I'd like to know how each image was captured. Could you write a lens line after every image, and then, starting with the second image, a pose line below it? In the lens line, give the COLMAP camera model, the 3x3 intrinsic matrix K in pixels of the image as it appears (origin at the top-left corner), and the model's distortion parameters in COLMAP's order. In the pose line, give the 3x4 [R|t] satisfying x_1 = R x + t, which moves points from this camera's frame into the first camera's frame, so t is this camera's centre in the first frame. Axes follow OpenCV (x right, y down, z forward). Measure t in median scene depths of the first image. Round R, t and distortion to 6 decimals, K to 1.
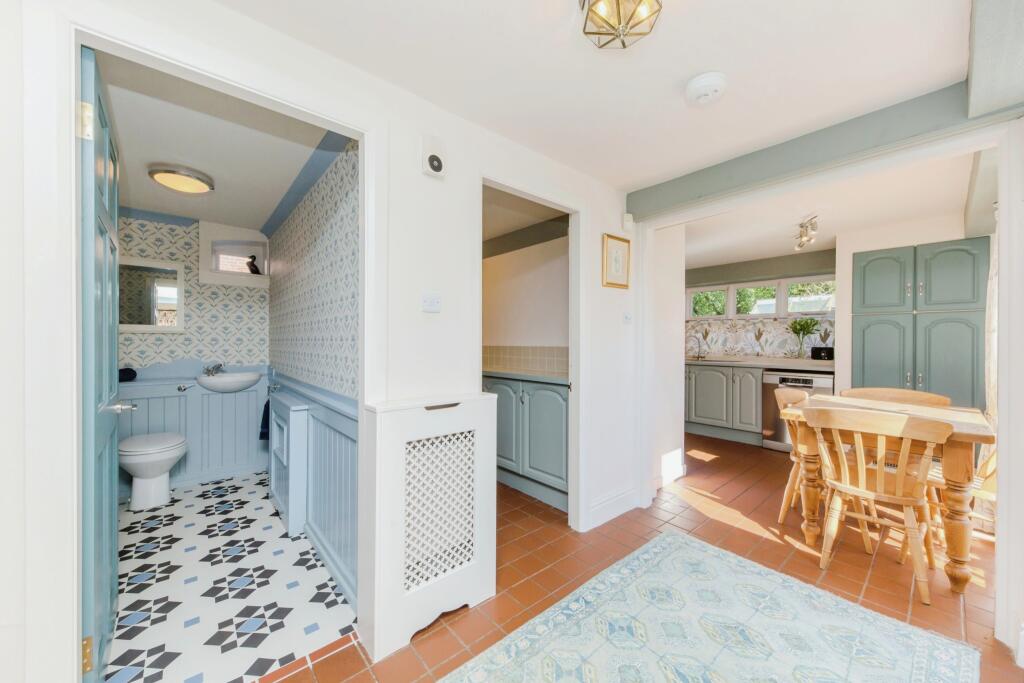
lens RADIAL K [[349.3, 0, 503.6], [0, 349.3, 343.4], [0, 0, 1]] dist [-0.001905, -0.000255]
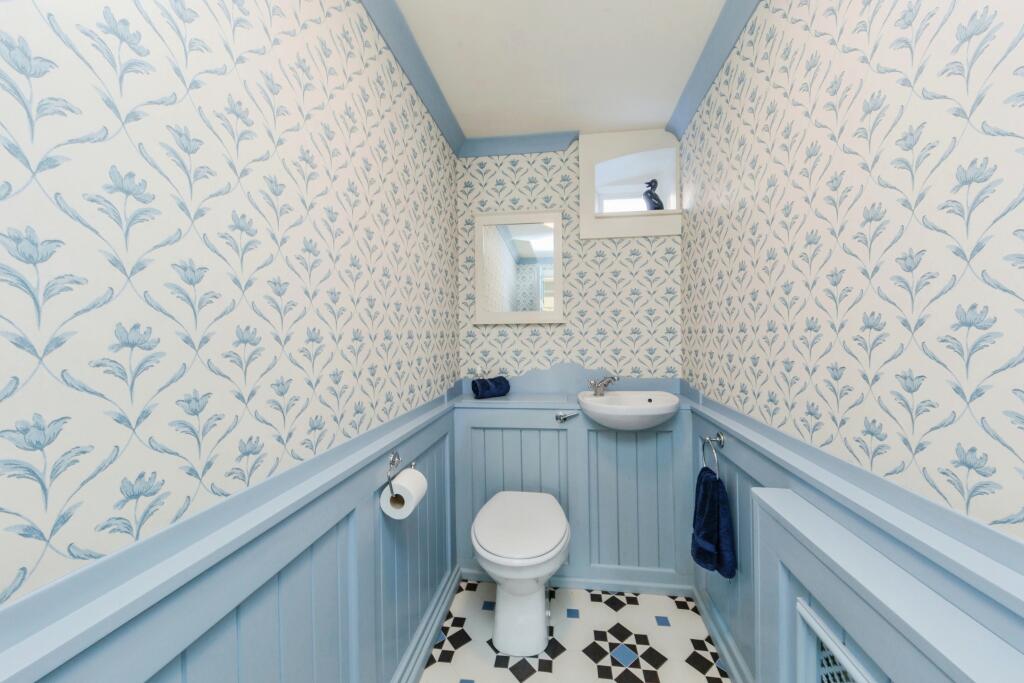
lens RADIAL K [[349.3, 0, 513.0], [0, 349.3, 338.4], [0, 0, 1]] dist [-0.001905, -0.000255]
pose [[0.631819, -0.009049, -0.775063, -0.430126], [0.014566, 0.999894, 0.000200, -0.002653], [0.774979, -0.011416, 0.631884, 0.471206]]
